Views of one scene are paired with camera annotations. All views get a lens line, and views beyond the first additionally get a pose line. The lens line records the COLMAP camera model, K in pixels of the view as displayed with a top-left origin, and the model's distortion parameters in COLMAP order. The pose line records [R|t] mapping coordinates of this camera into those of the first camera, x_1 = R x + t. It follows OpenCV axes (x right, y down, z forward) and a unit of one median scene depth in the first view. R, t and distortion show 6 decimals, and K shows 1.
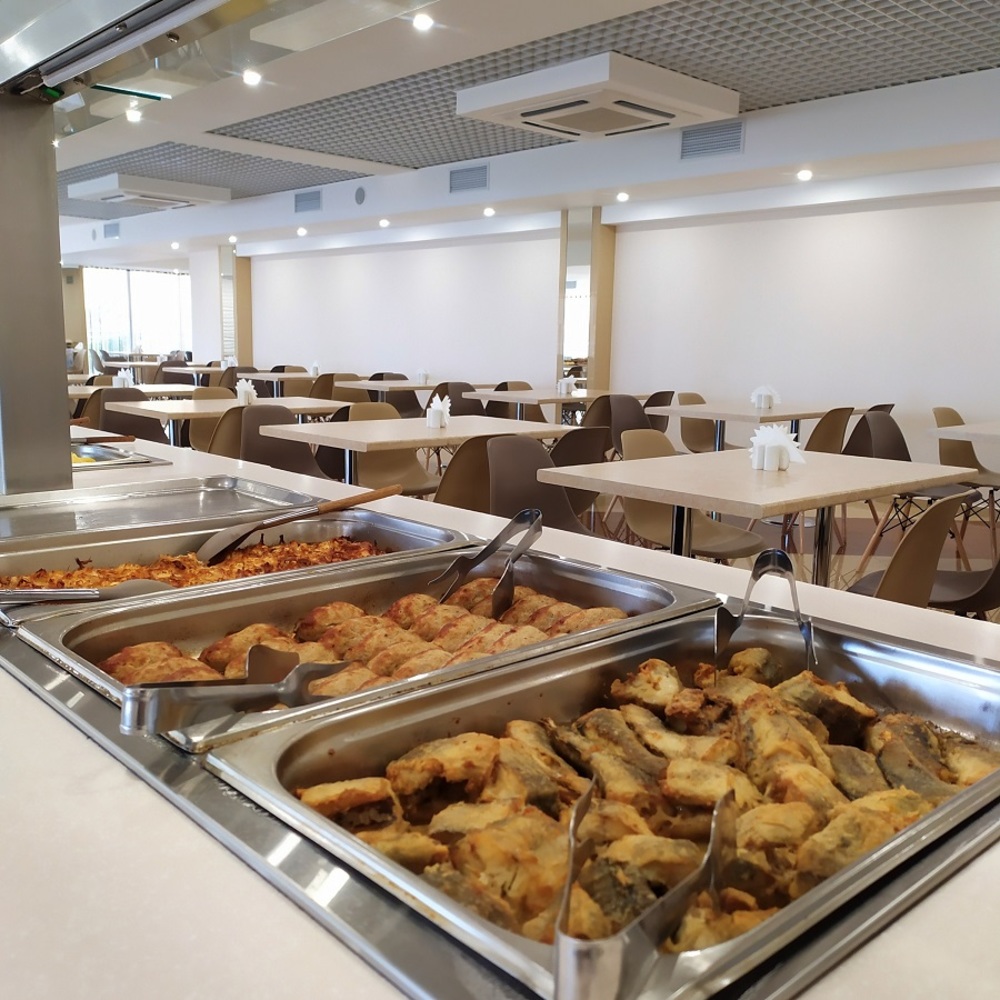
lens RADIAL K [[992.7, 0, 500.0], [0, 992.7, 500.0], [0, 0, 1]] dist [0.012772, 0.009586]
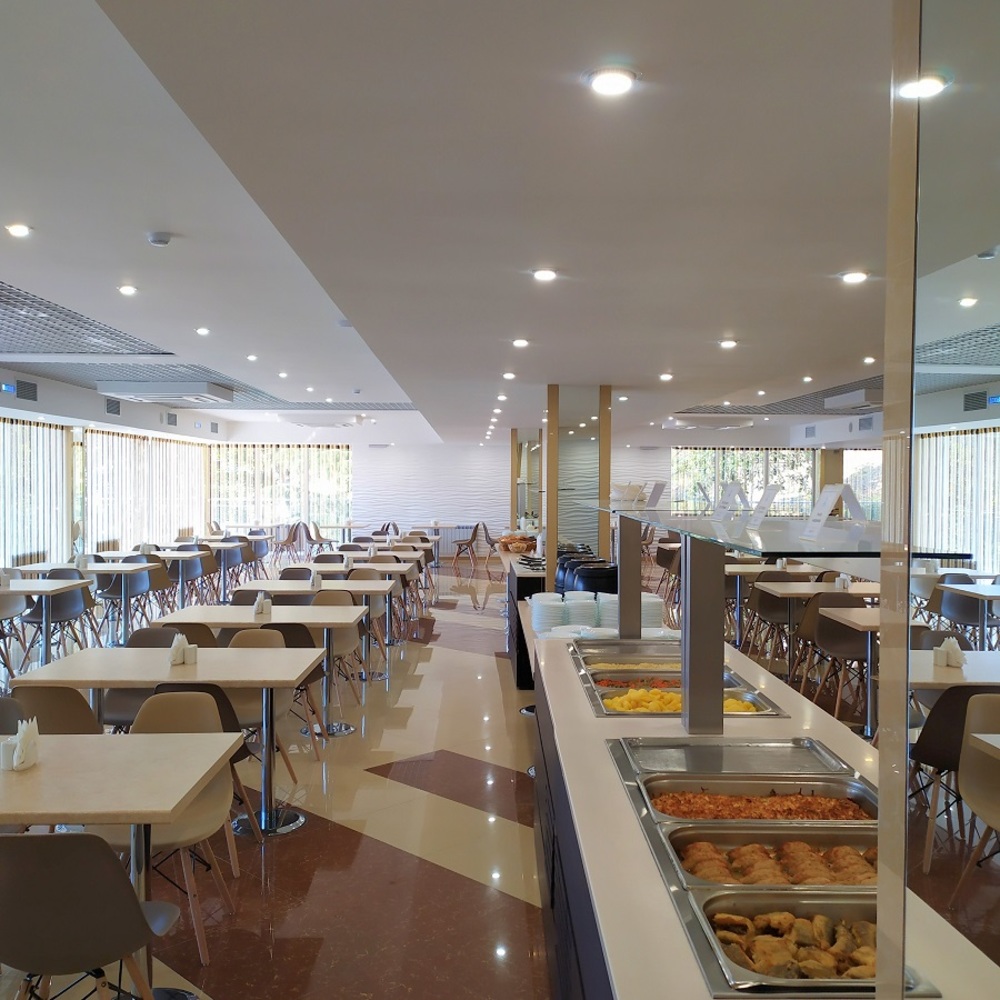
lens RADIAL K [[992.7, 0, 500.0], [0, 992.7, 500.0], [0, 0, 1]] dist [0.012772, 0.009586]
pose [[0.740269, 0.002014, -0.672308, 0.843470], [-0.101882, 0.988783, -0.109219, -0.340278], [0.664546, 0.149347, 0.732171, -1.134108]]
